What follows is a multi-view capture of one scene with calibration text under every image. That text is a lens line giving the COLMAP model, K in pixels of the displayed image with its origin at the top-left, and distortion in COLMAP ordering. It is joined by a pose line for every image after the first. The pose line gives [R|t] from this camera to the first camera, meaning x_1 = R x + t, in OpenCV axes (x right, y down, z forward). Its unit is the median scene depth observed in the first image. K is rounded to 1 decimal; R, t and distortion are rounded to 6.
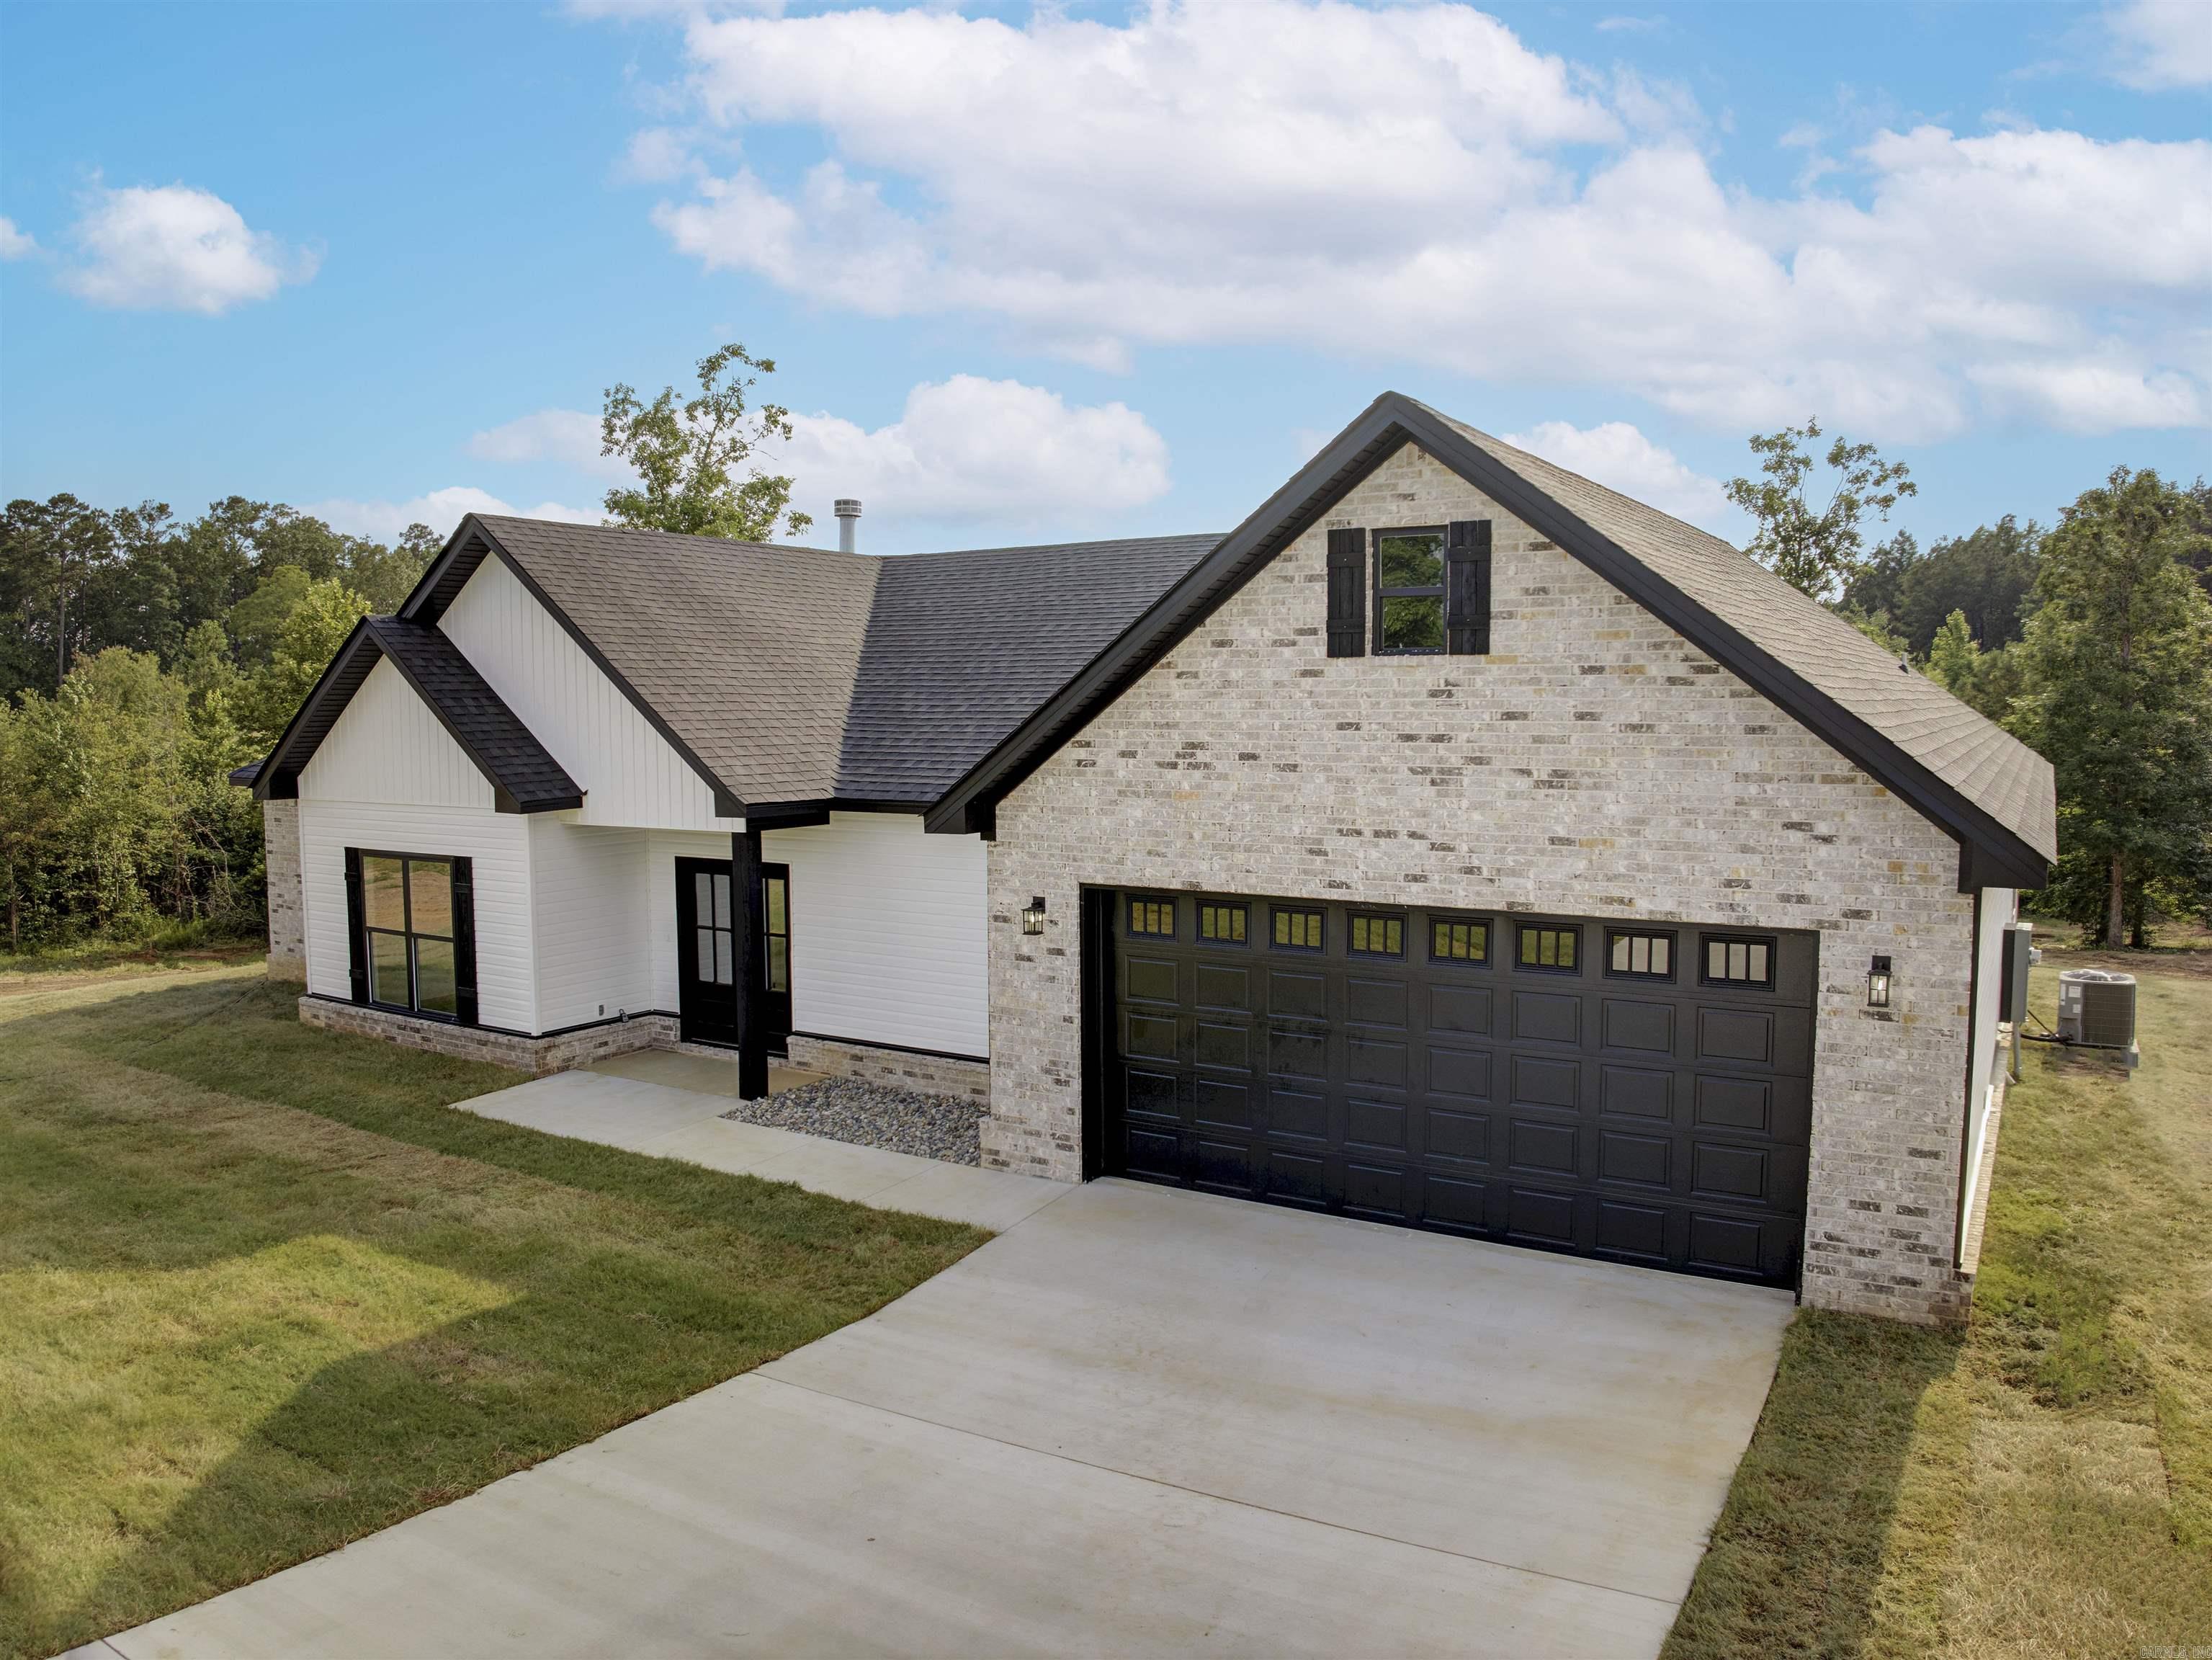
lens RADIAL K [[1574.6, 0, 1140.5], [0, 1574.6, 827.9], [0, 0, 1]] dist [-0.108681, -0.000181]
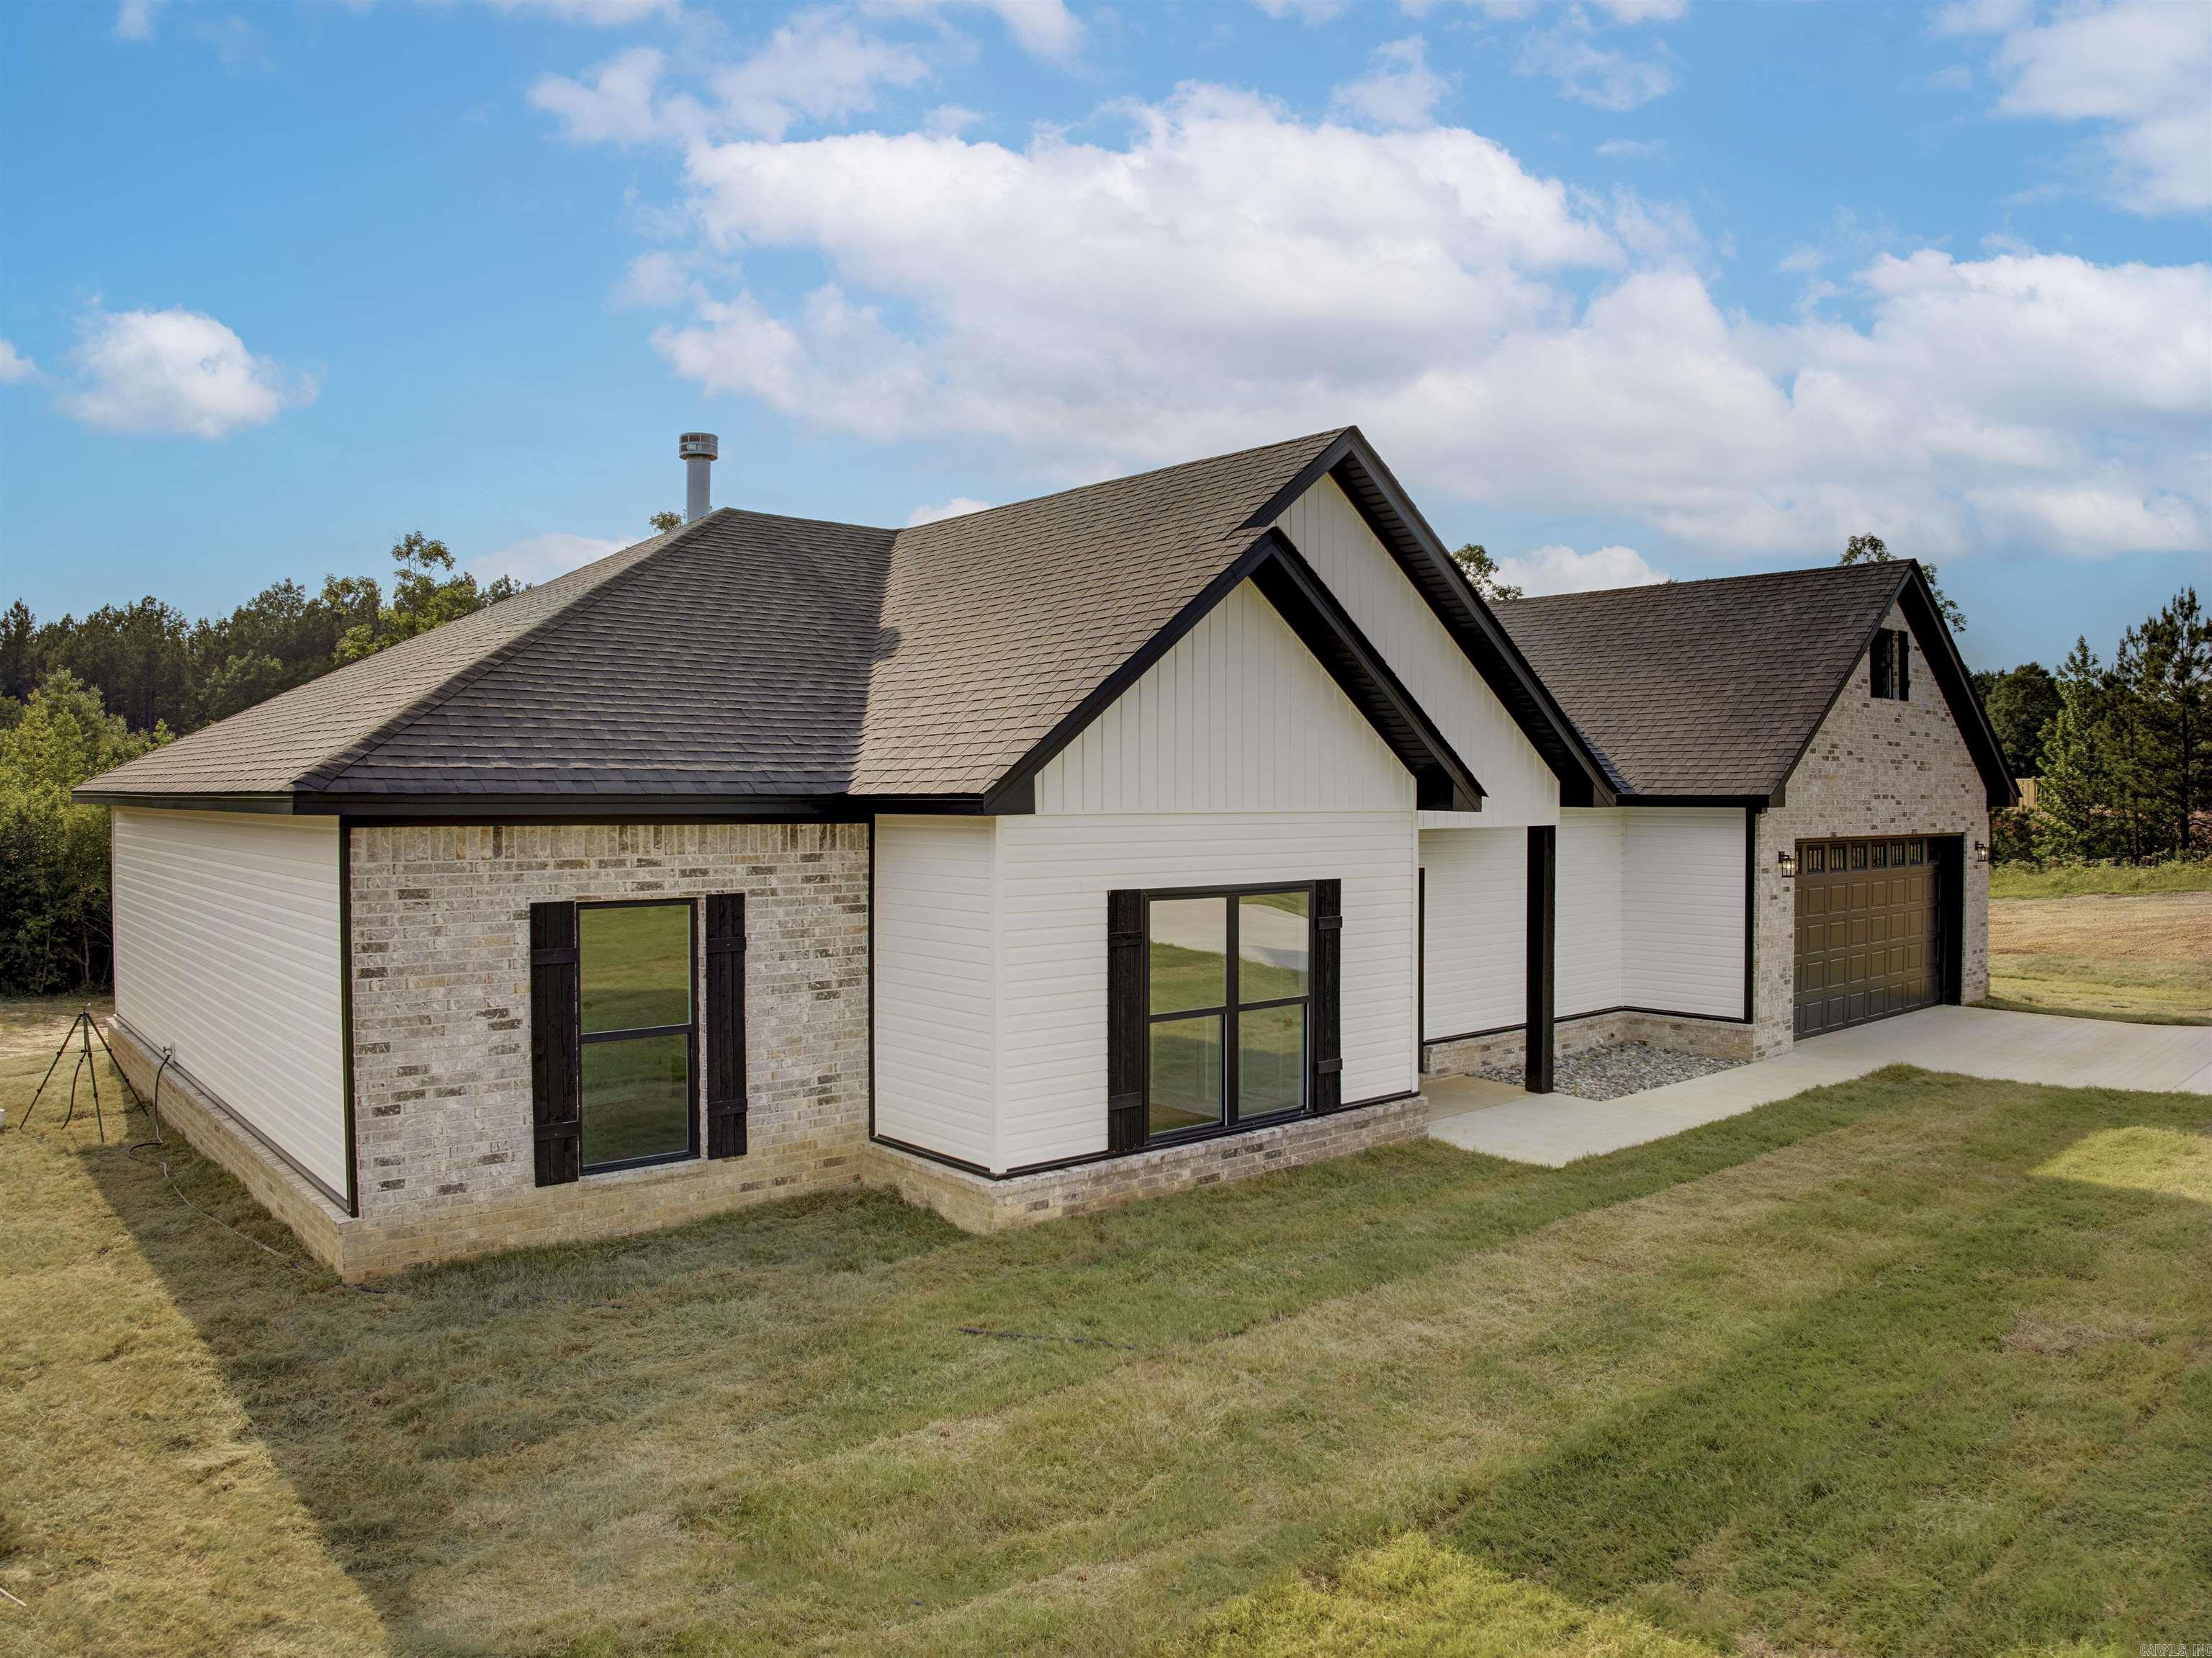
lens RADIAL K [[1551.5, 0, 1153.3], [0, 1551.5, 821.9], [0, 0, 1]] dist [-0.103641, 0.001318]
pose [[0.293680, -0.009524, 0.955856, -1.645216], [0.074896, 0.997106, -0.013077, -0.007064], [-0.952965, 0.075430, 0.293544, 1.213958]]
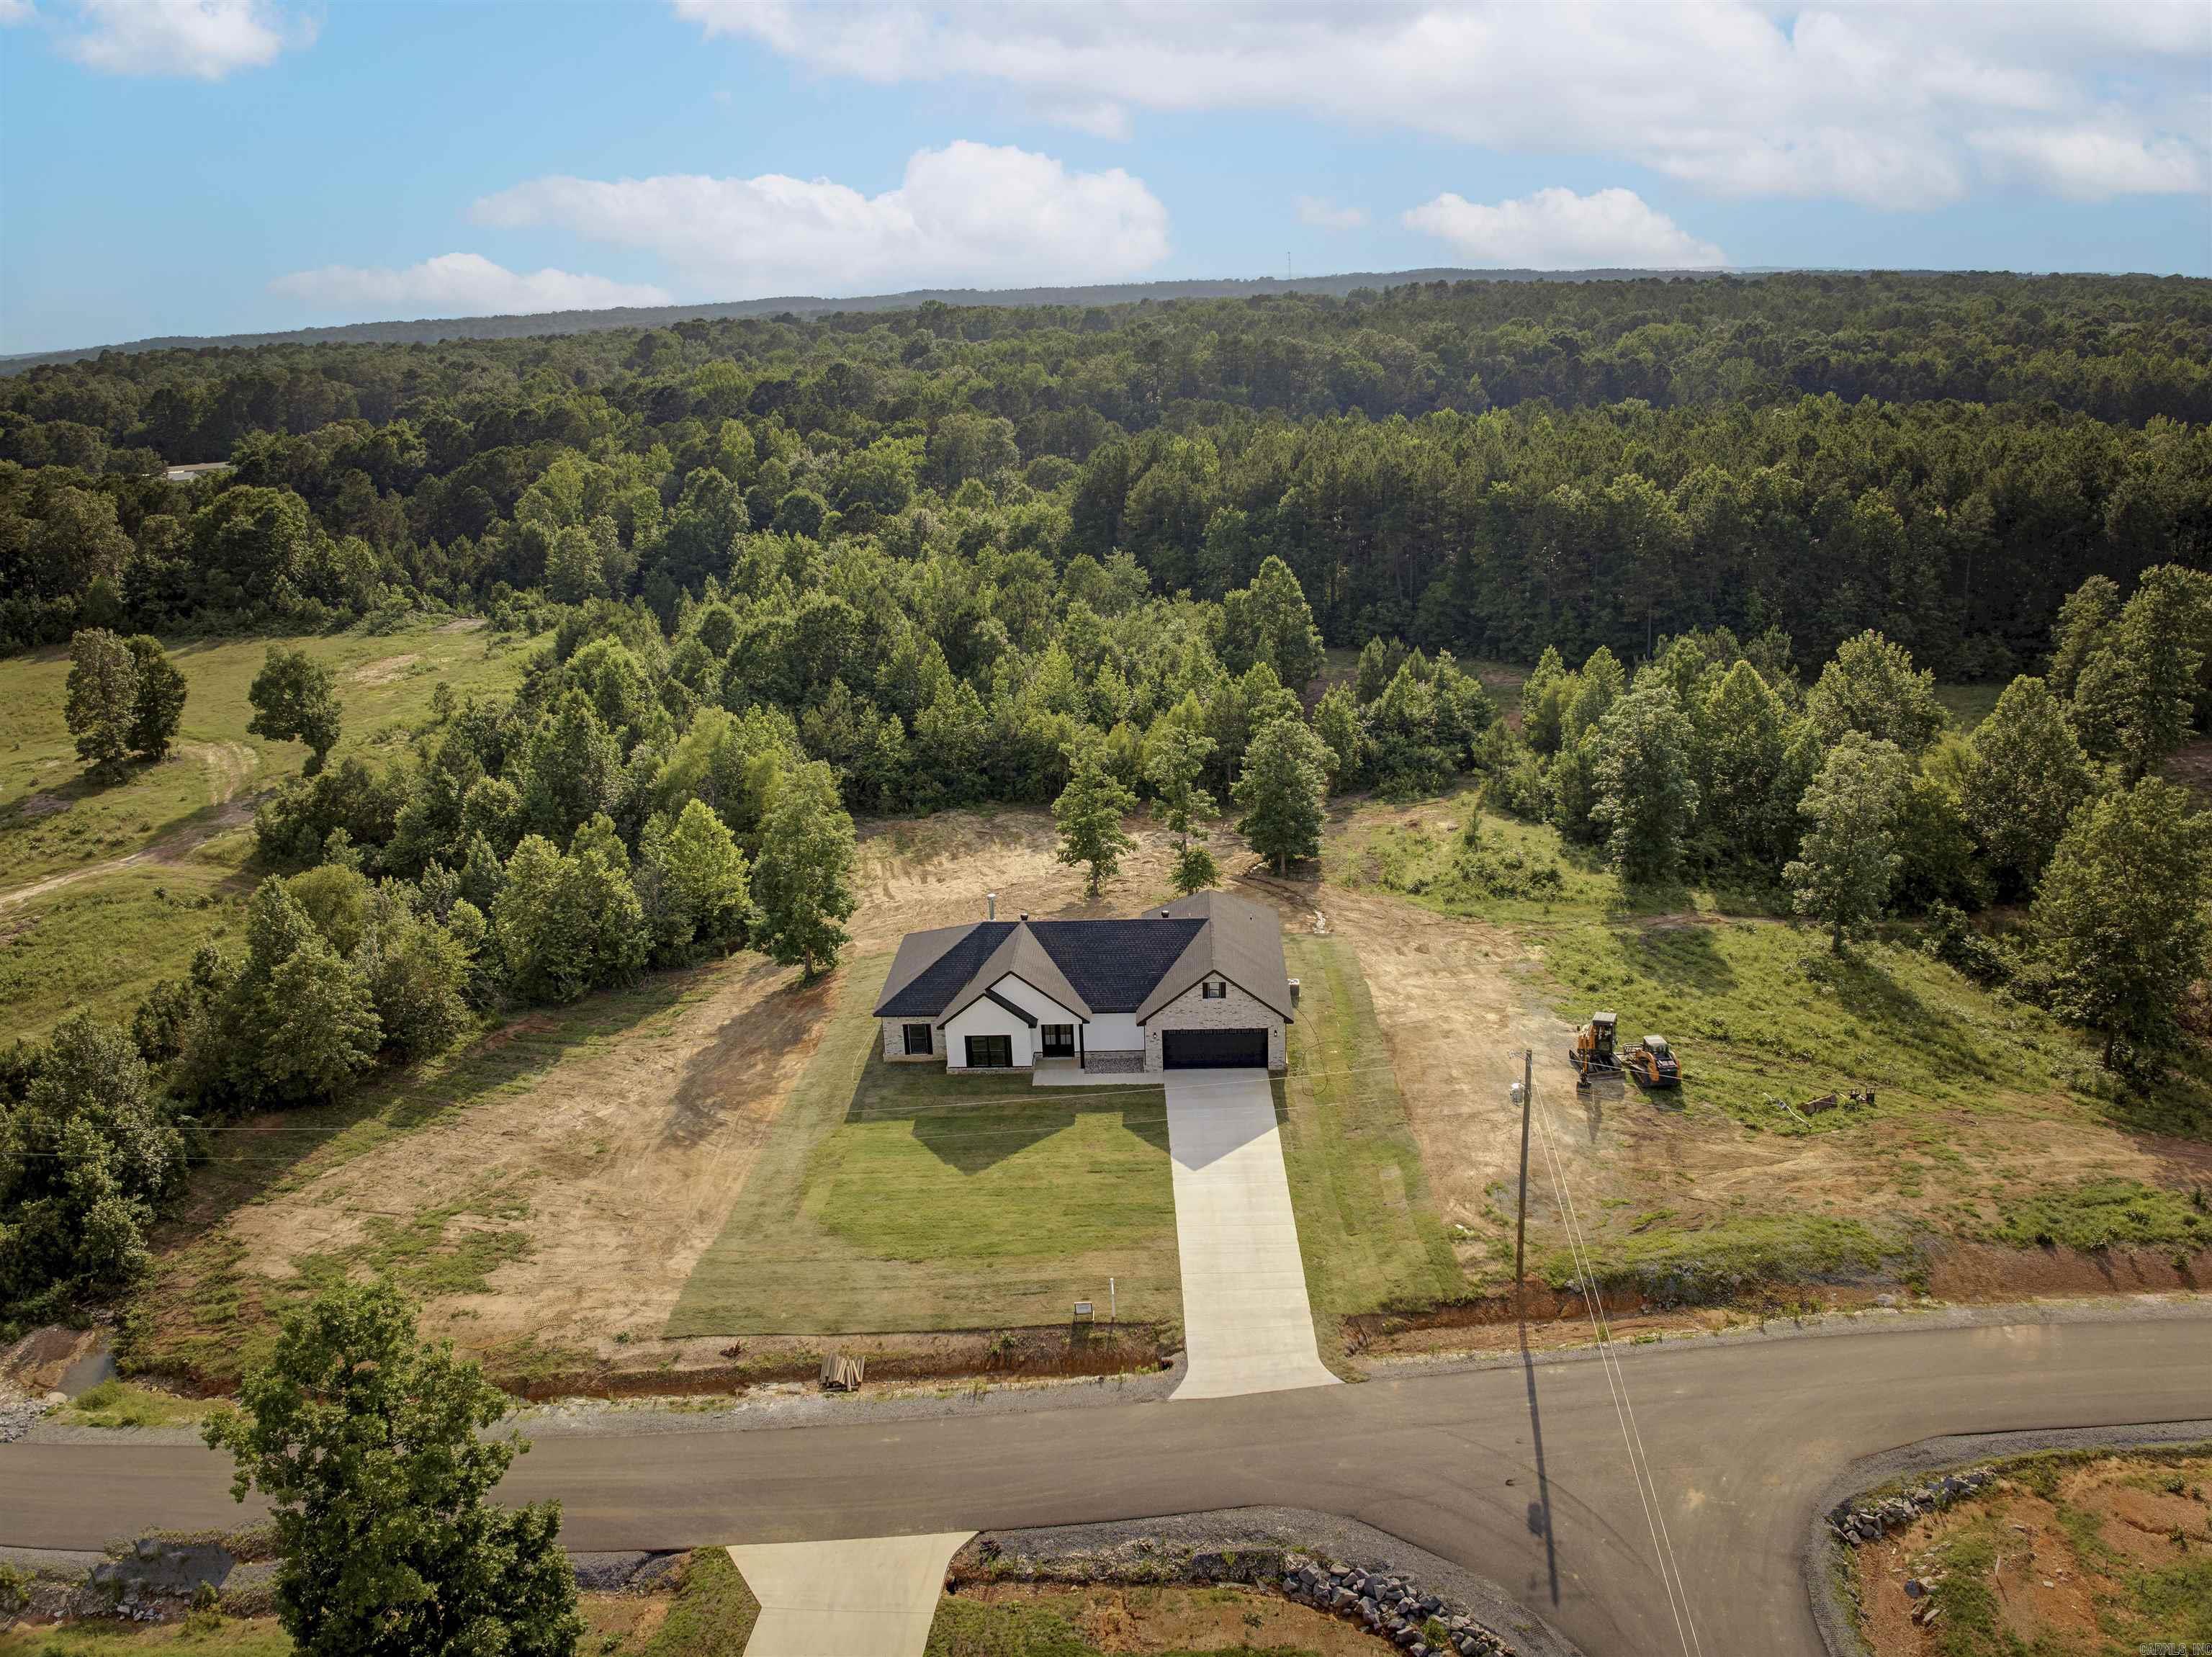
lens RADIAL K [[1574.5, 0, 1140.5], [0, 1574.5, 826.4], [0, 0, 1]] dist [-0.108681, -0.000181]
pose [[0.868069, -0.175171, 0.464513, -3.159073], [0.062442, 0.966774, 0.247888, -2.532633], [-0.492502, -0.186179, 0.850164, -4.574248]]
